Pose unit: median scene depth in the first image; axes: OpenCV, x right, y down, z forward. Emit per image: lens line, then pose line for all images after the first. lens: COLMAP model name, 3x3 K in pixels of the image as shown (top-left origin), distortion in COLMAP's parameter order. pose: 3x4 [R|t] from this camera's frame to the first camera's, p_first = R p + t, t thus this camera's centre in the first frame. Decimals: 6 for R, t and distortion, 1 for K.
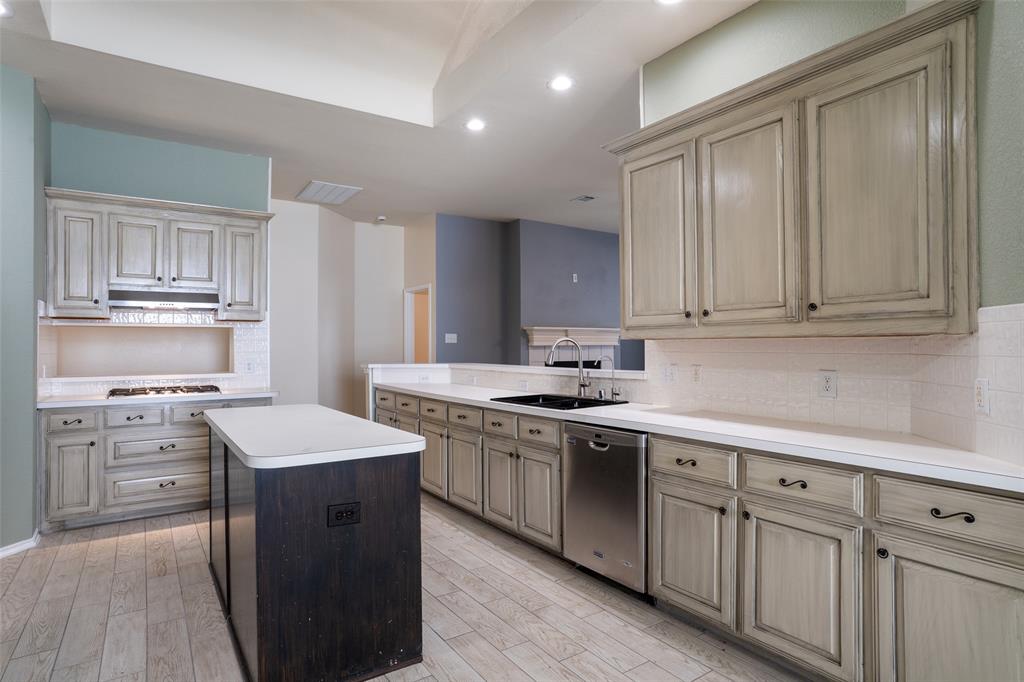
lens RADIAL K [[554.6, 0, 512.0], [0, 554.6, 341.0], [0, 0, 1]] dist [-0.066475, 0.042321]
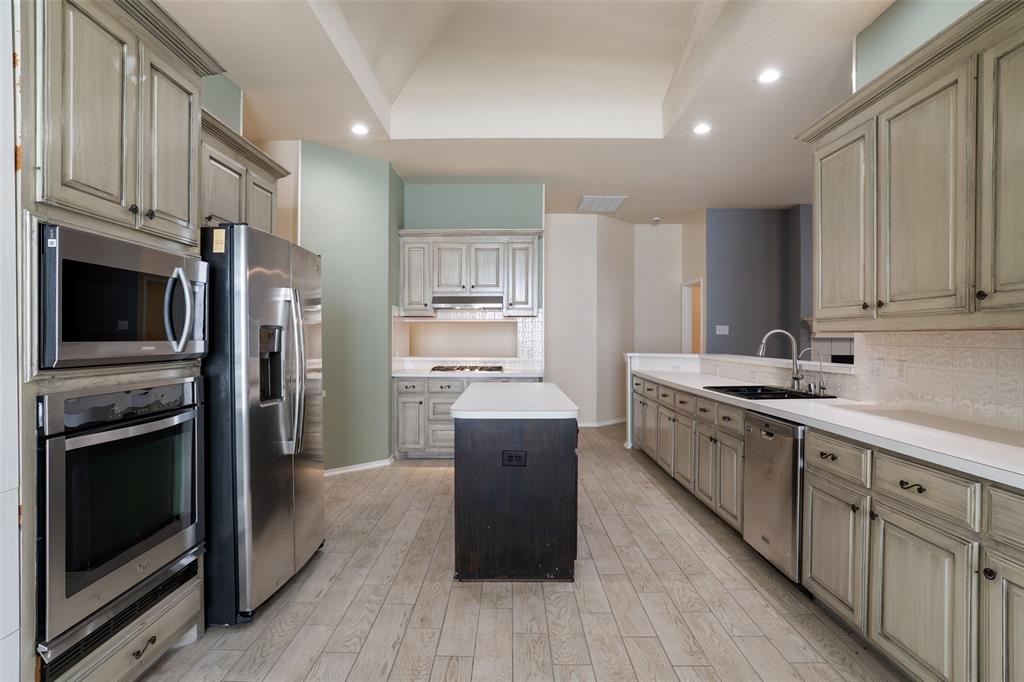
lens RADIAL K [[539.1, 0, 512.0], [0, 539.1, 341.0], [0, 0, 1]] dist [-0.059772, 0.036002]
pose [[0.830684, 0.010312, -0.556648, 0.247578], [-0.000892, 0.999852, 0.017190, -0.002125], [0.556743, -0.013783, 0.830570, -0.072323]]
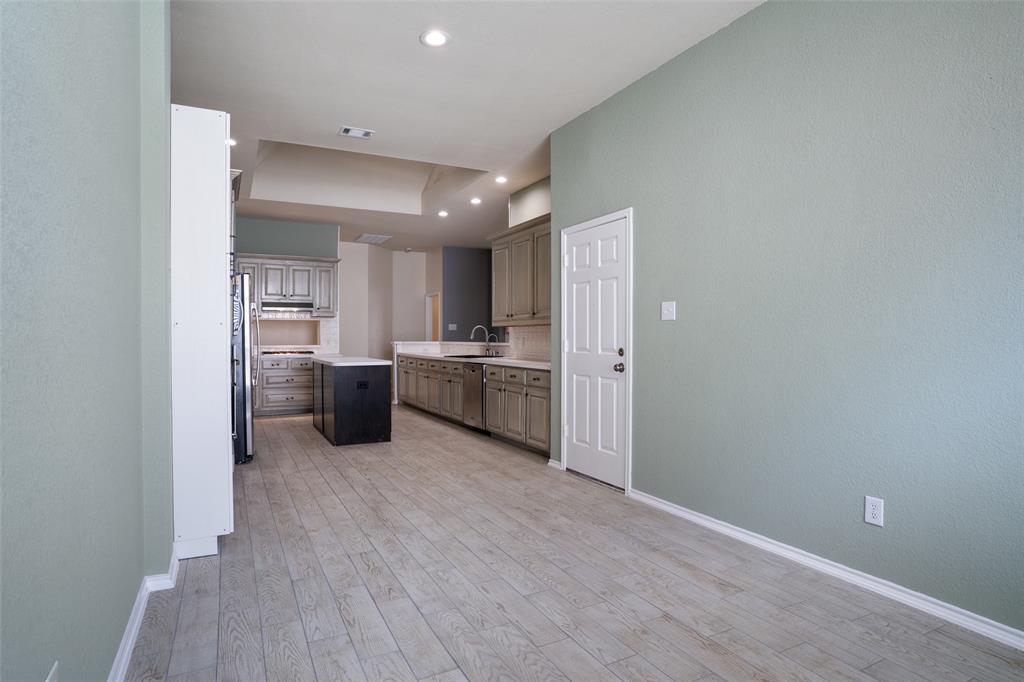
lens RADIAL K [[539.1, 0, 512.0], [0, 539.1, 341.0], [0, 0, 1]] dist [-0.059772, 0.036002]
pose [[0.994516, 0.005200, -0.104459, 0.446717], [-0.003408, 0.999844, 0.017323, 0.015560], [0.104533, -0.016872, 0.994378, -1.005137]]
